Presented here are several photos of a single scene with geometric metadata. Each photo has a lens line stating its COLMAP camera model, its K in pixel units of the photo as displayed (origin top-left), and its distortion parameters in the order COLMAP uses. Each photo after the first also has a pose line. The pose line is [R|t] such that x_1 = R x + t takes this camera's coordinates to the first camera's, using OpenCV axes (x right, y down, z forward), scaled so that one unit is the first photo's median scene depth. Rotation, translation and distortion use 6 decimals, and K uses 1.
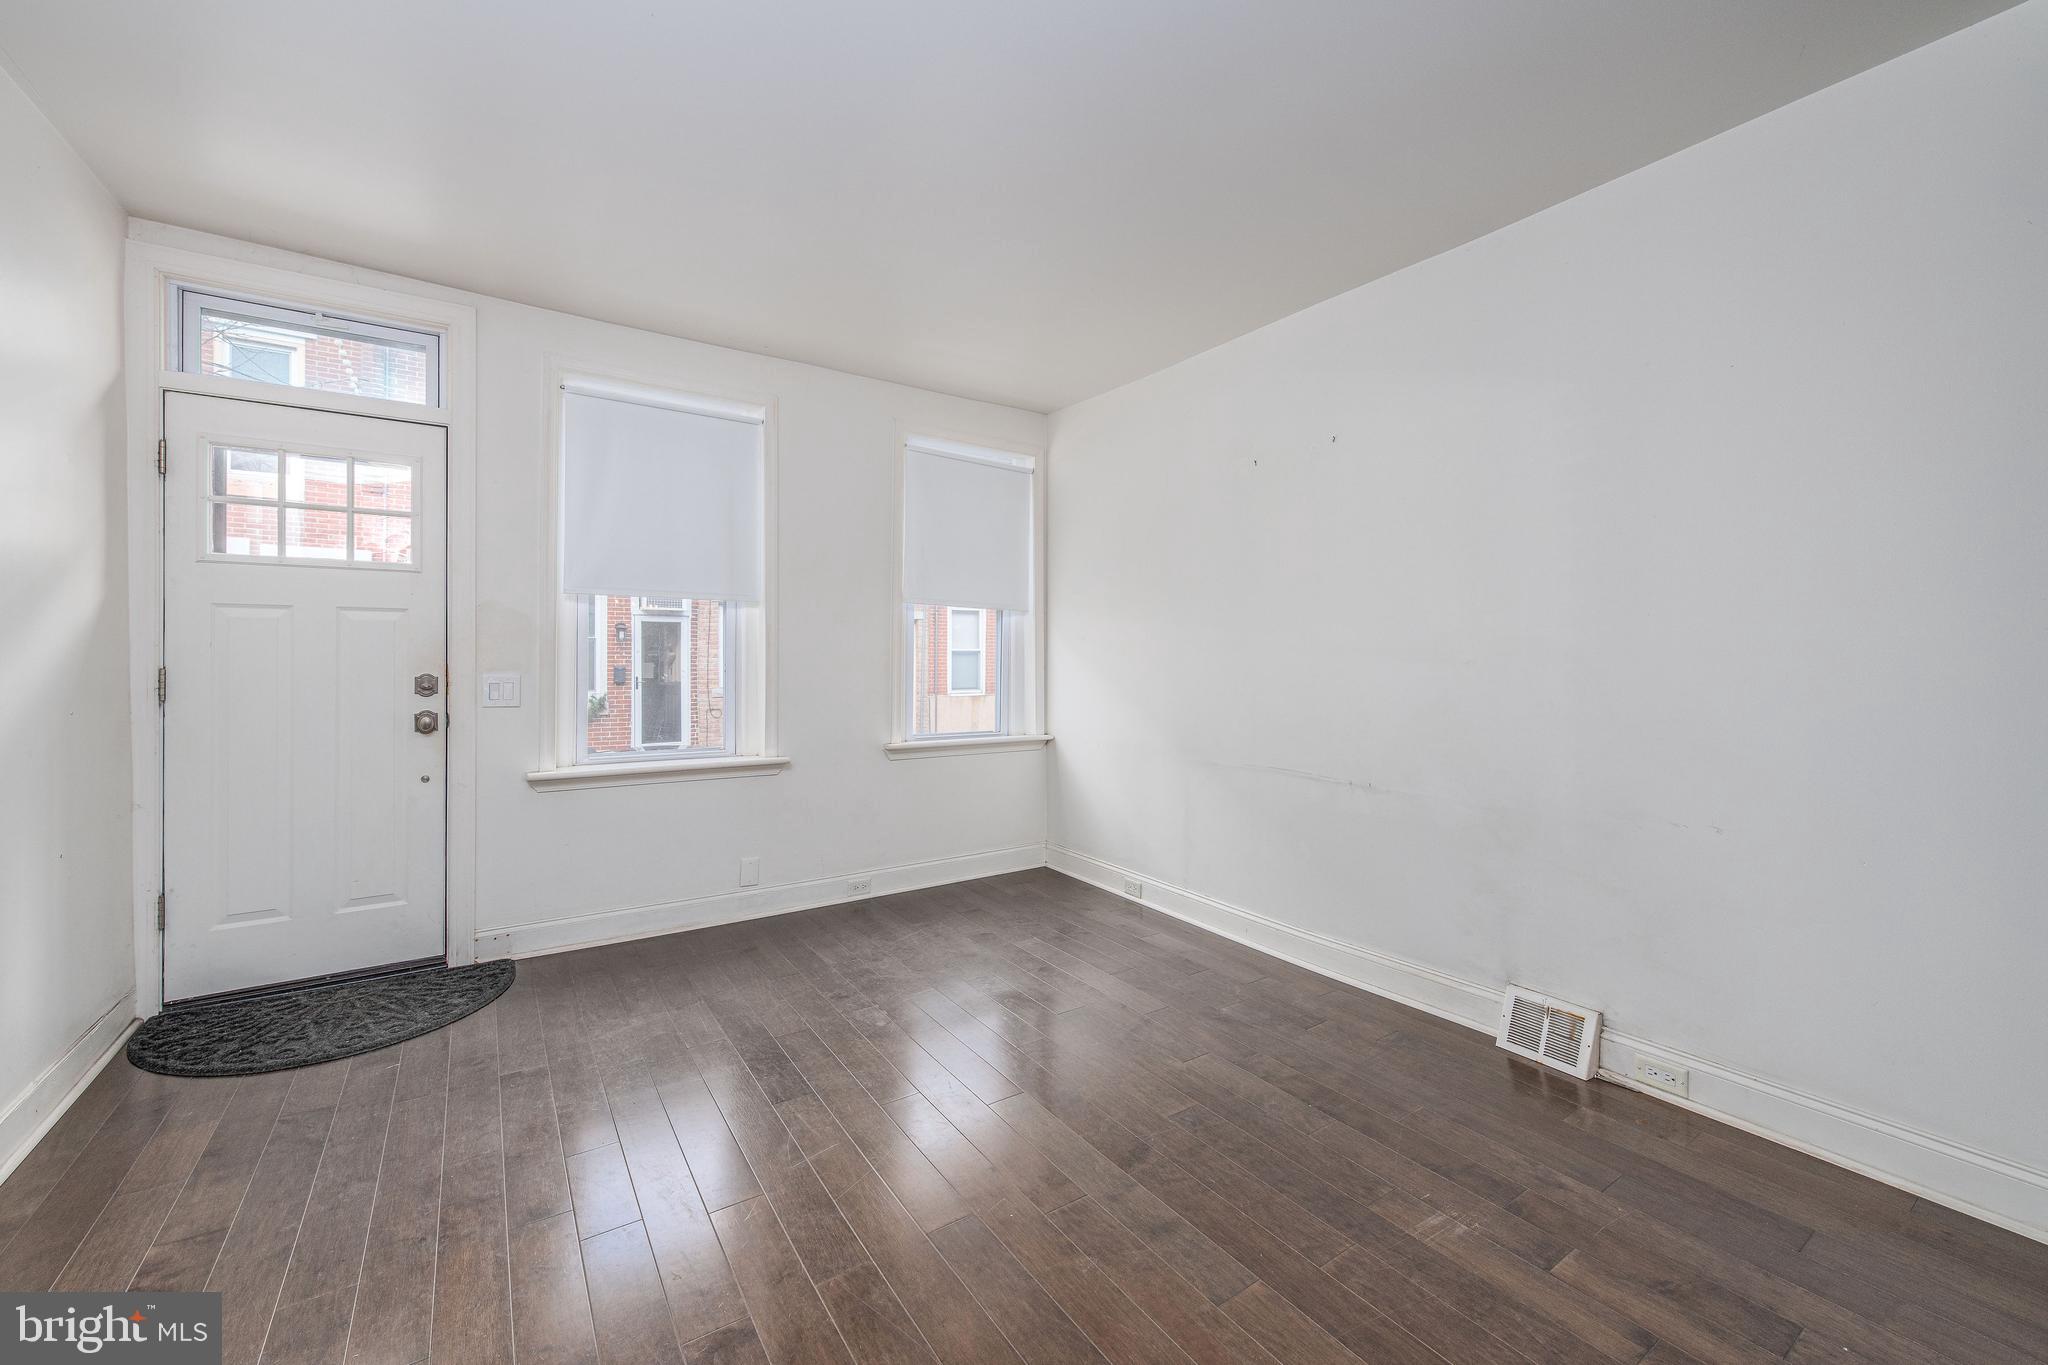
lens RADIAL K [[805.1, 0, 1005.2], [0, 805.1, 651.0], [0, 0, 1]] dist [0.001264, -0.000746]
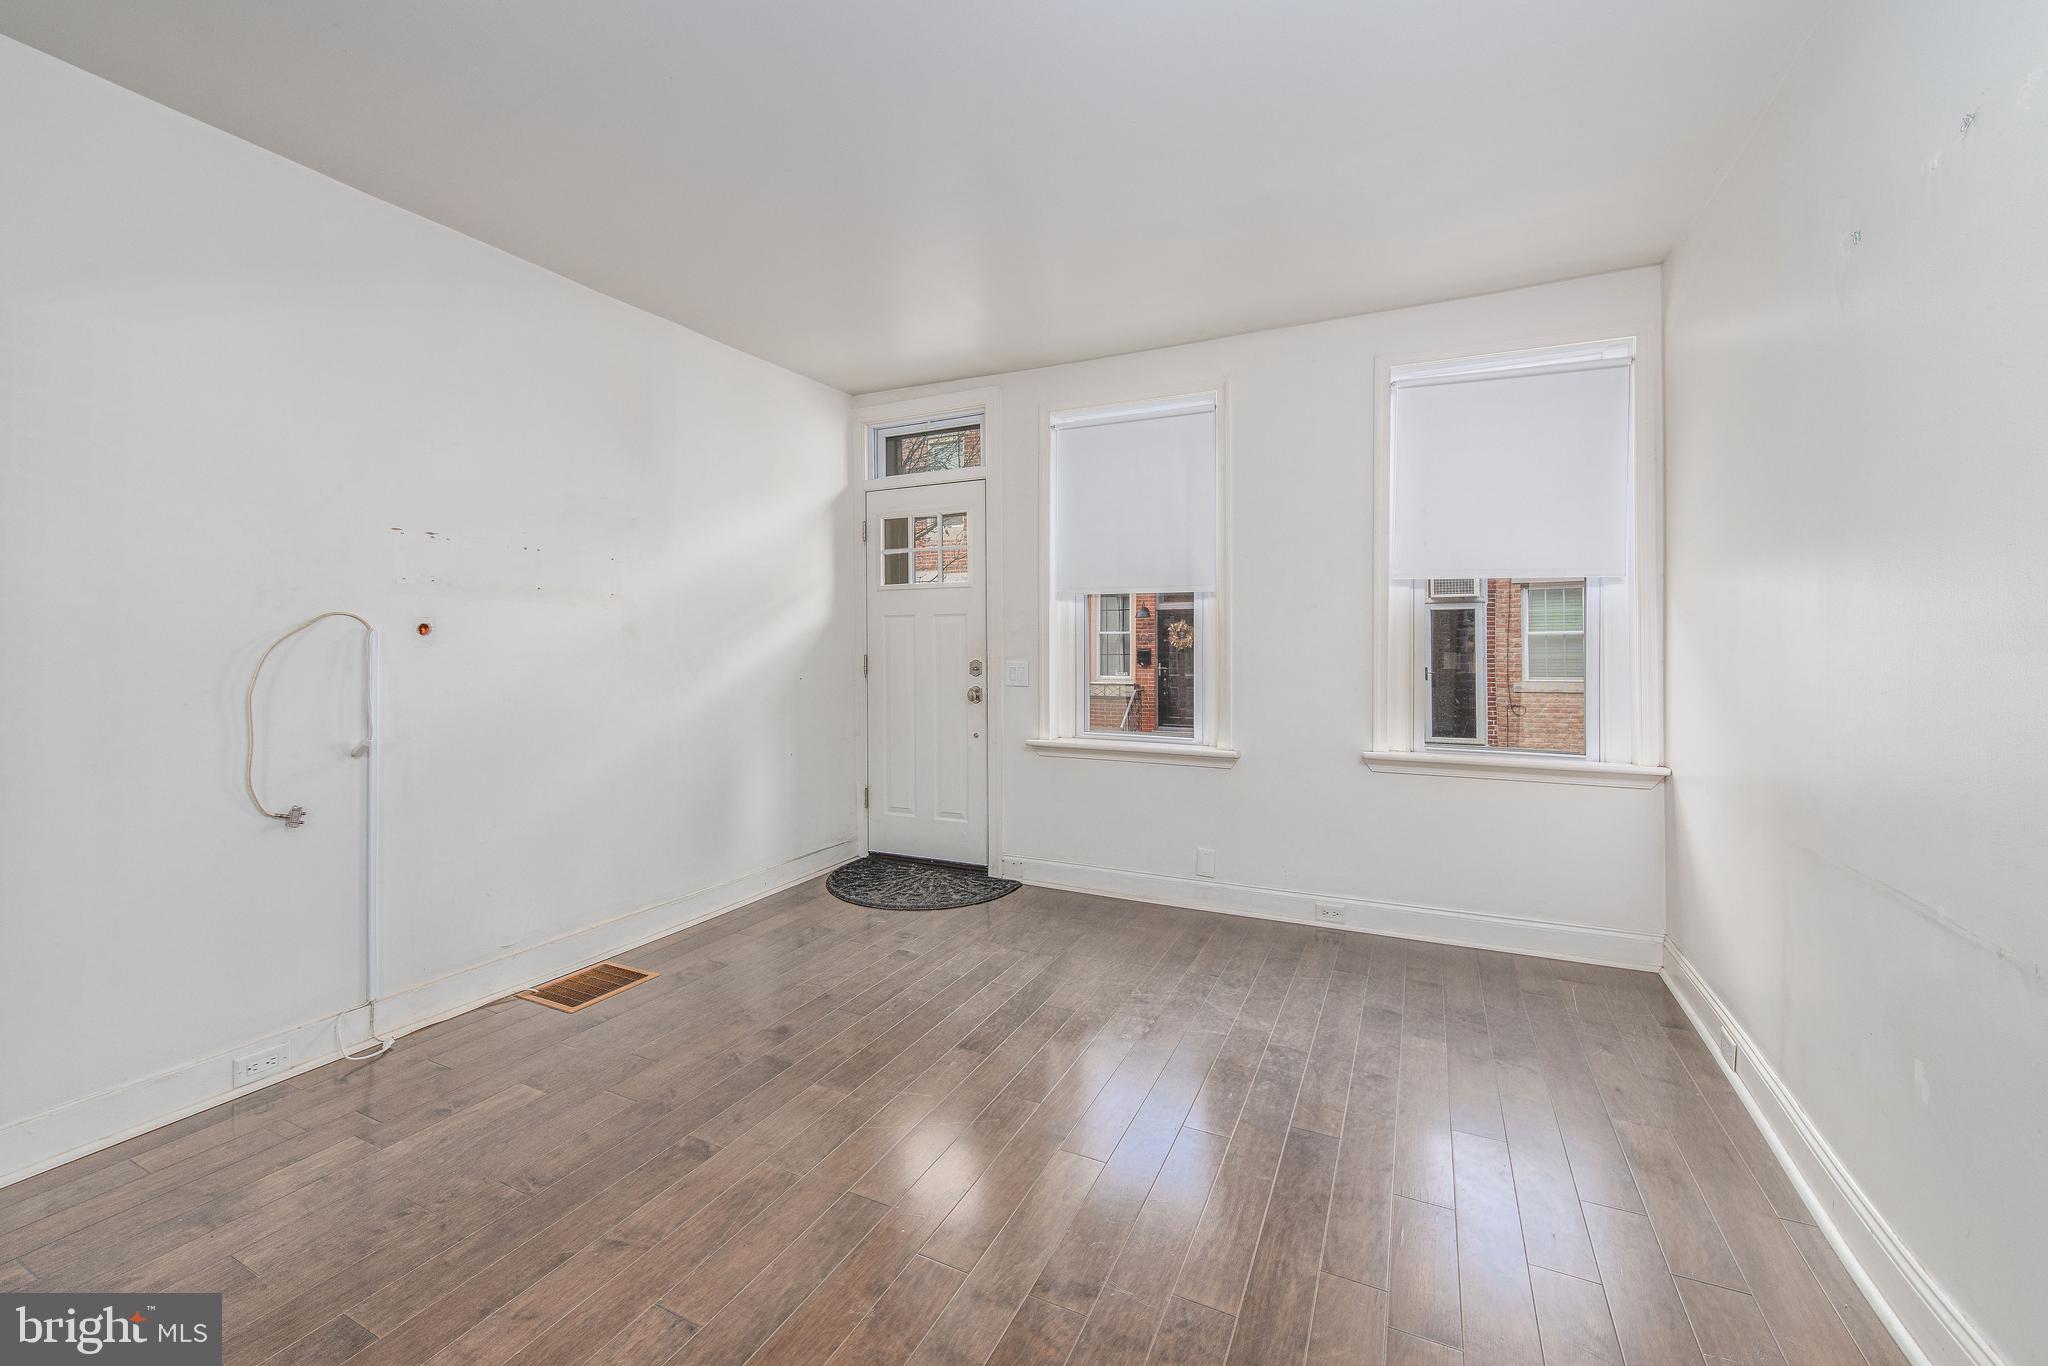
lens RADIAL K [[805.1, 0, 1029.2], [0, 805.1, 643.0], [0, 0, 1]] dist [0.001264, -0.000746]
pose [[0.510935, -0.007270, -0.859588, 0.498204], [0.009505, 0.999951, -0.002808, 0.003970], [0.859567, -0.006736, 0.510979, 0.354706]]
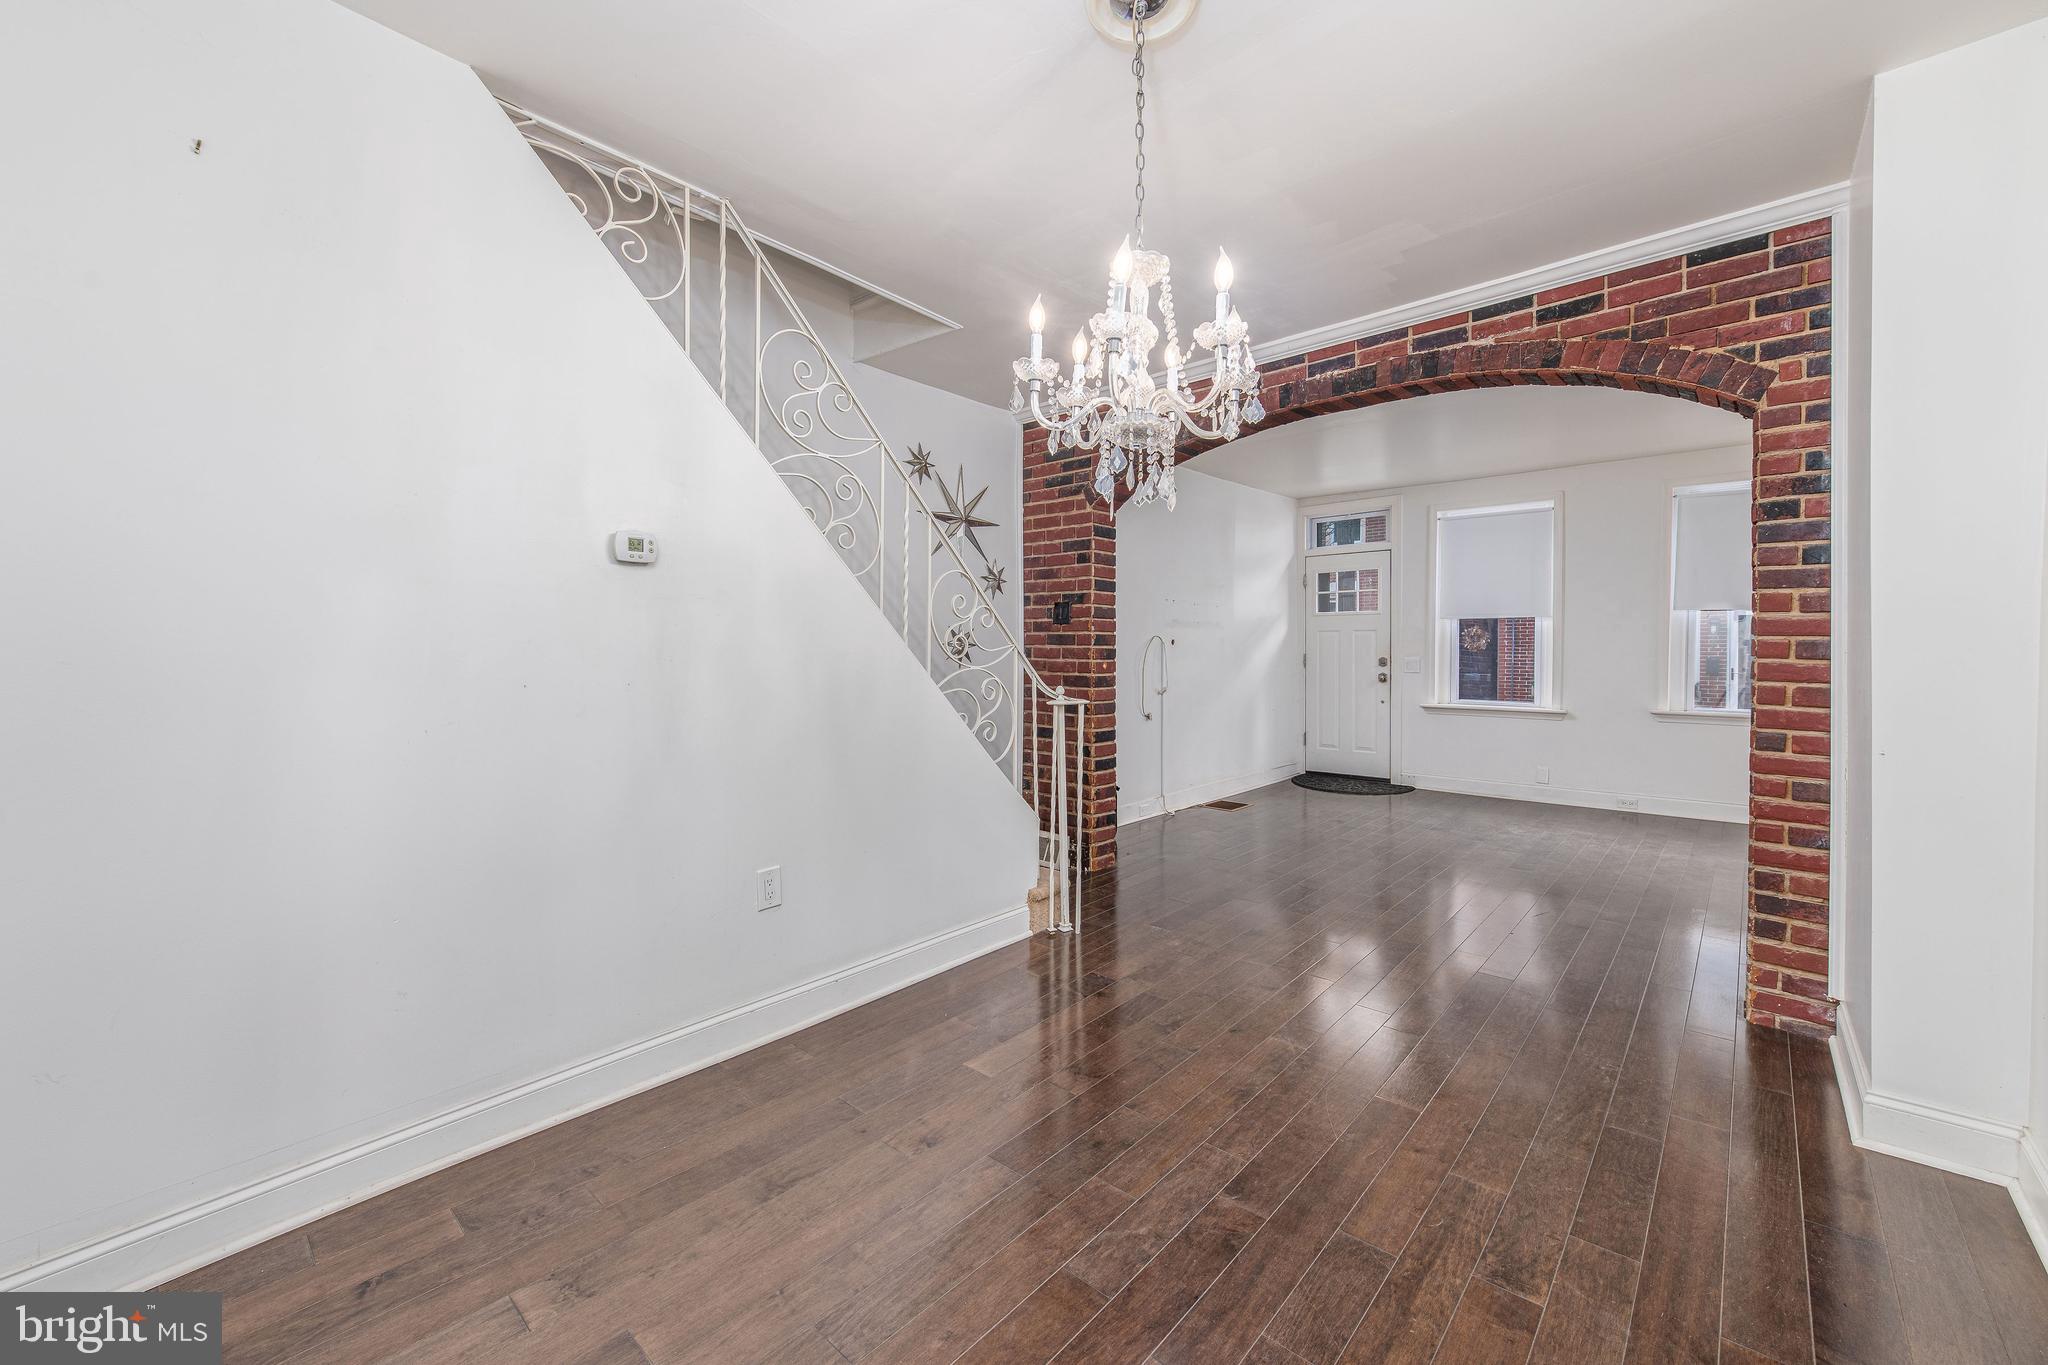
lens RADIAL K [[805.1, 0, 1018.9], [0, 805.1, 656.3], [0, 0, 1]] dist [0.001264, -0.000746]
pose [[0.250400, 0.001827, -0.968141, 1.233452], [0.007802, 0.999962, 0.003905, 0.008325], [0.968111, -0.008531, 0.250376, -0.588934]]
